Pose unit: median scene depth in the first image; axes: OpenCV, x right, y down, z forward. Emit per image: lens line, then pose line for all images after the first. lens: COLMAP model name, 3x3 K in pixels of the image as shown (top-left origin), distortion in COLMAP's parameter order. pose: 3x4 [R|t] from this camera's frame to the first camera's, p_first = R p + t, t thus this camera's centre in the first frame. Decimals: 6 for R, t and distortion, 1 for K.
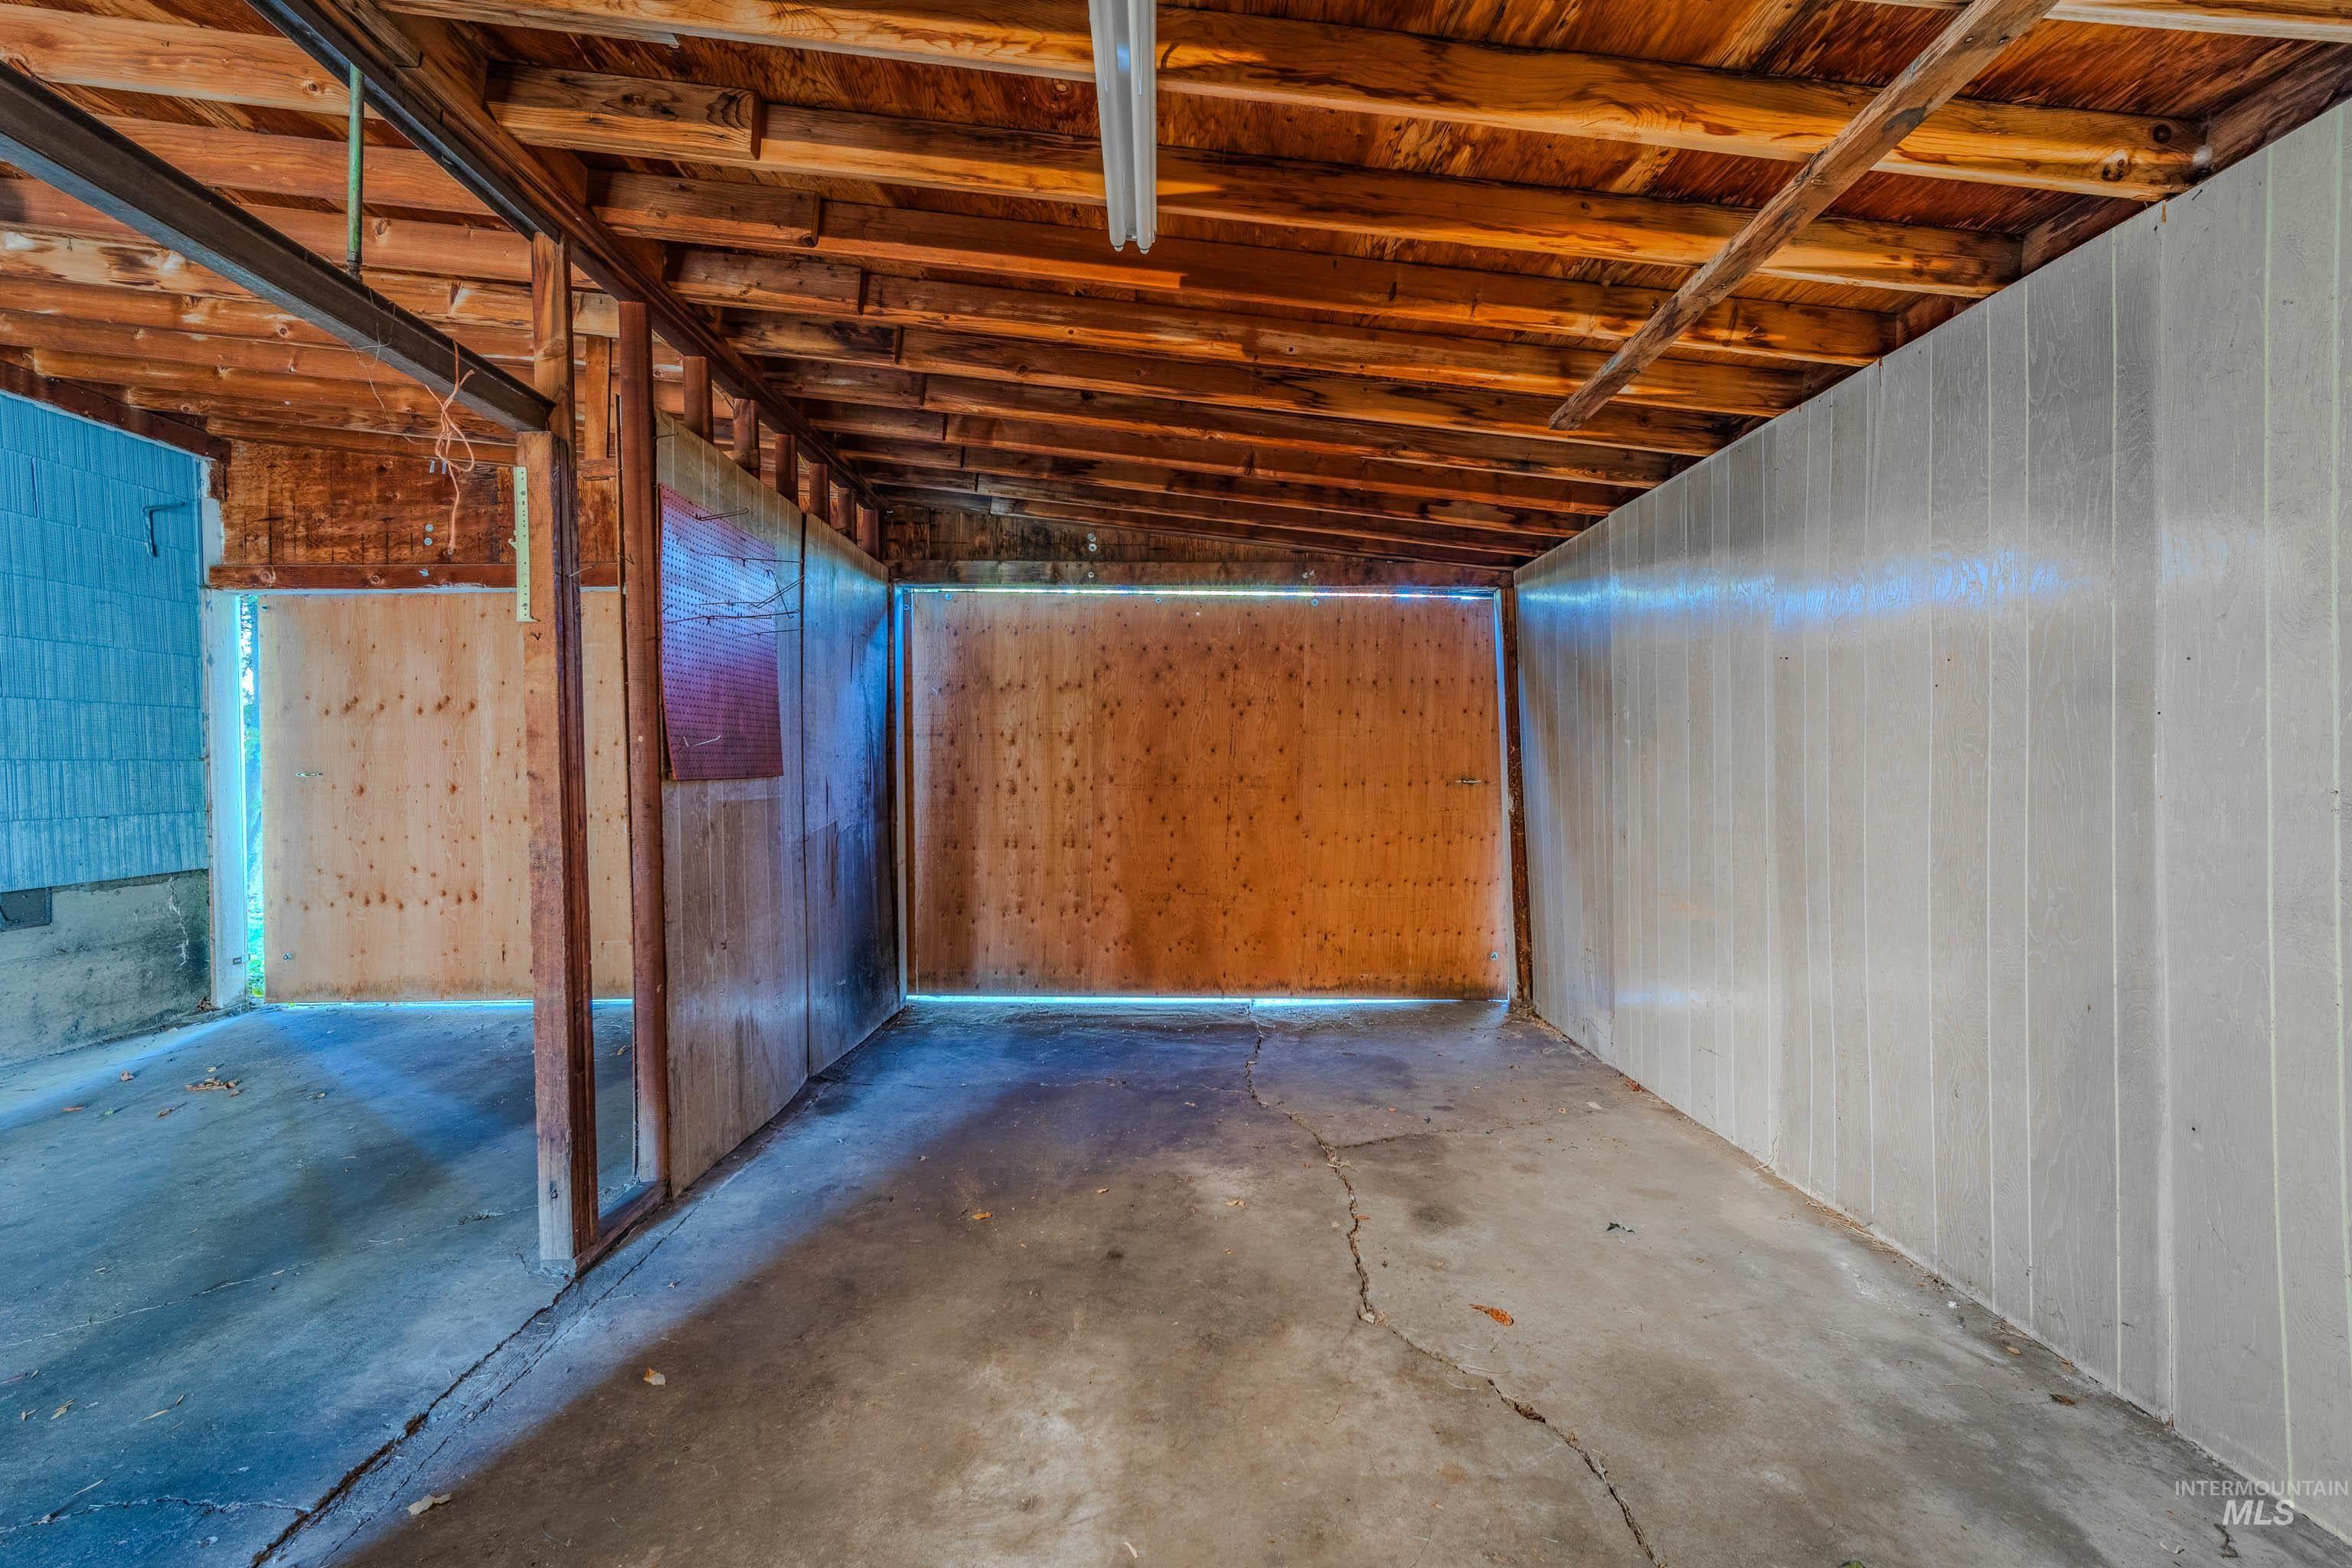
lens RADIAL K [[1006.6, 0, 1174.3], [0, 1006.6, 775.6], [0, 0, 1]] dist [-0.003342, 0.007558]
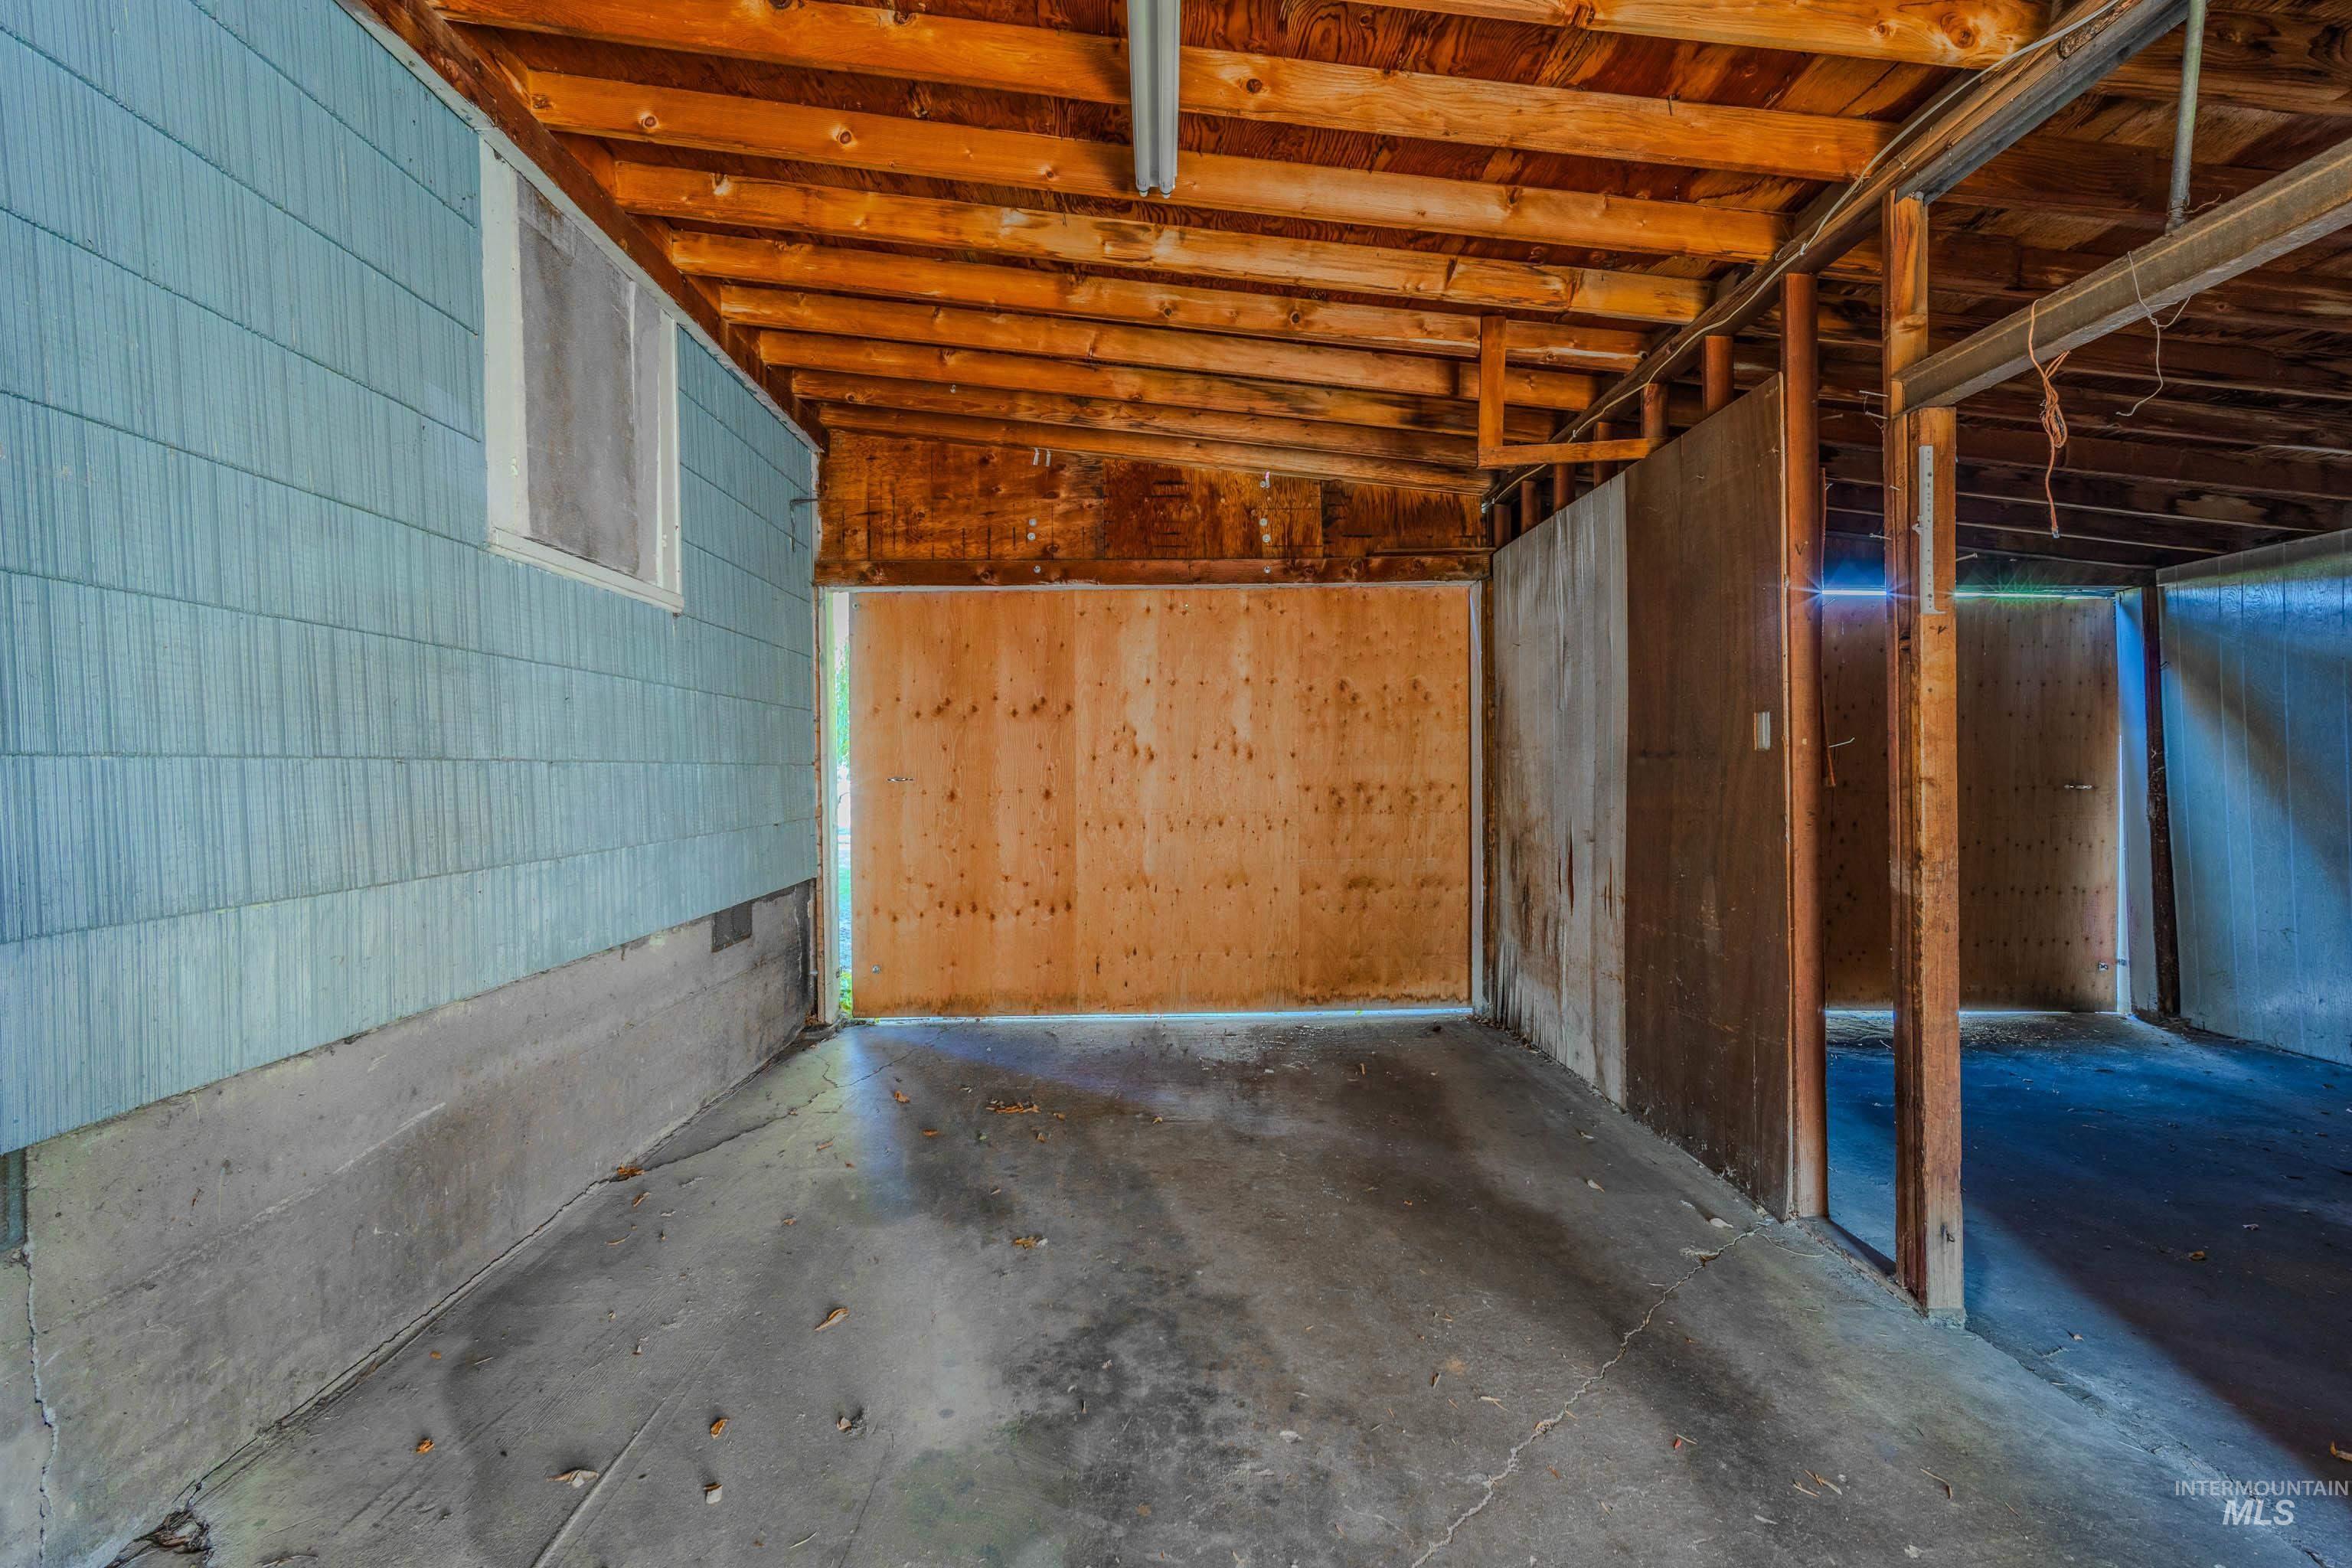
lens RADIAL K [[1006.6, 0, 1174.3], [0, 1006.6, 775.6], [0, 0, 1]] dist [-0.003342, 0.007558]
pose [[0.999928, 0.000374, 0.011985, -0.616348], [-0.000324, 0.999991, -0.004159, -0.000575], [-0.011987, 0.004155, 0.999920, 0.040256]]
